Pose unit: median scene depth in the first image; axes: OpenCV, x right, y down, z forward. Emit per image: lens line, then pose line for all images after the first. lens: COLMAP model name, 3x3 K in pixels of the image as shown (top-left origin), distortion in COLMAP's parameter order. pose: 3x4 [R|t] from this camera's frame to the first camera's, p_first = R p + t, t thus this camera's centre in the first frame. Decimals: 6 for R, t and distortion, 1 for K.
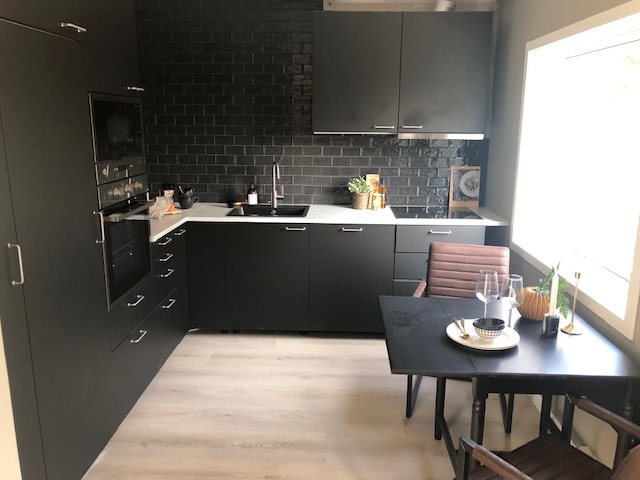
lens RADIAL K [[526.6, 0, 326.2], [0, 526.6, 239.3], [0, 0, 1]] dist [0.044224, -0.043449]
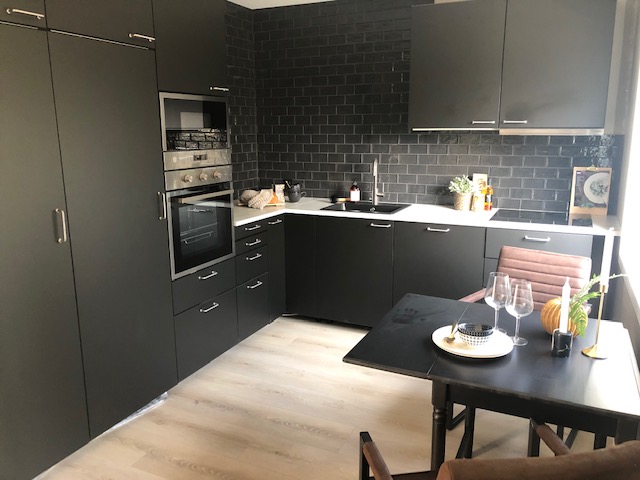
lens RADIAL K [[526.6, 0, 325.5], [0, 526.6, 239.1], [0, 0, 1]] dist [0.044224, -0.043449]
pose [[0.919452, 0.069362, -0.387037, 0.229448], [-0.076363, 0.997076, -0.002721, 0.016363], [0.385717, 0.032057, 0.922060, 0.039153]]
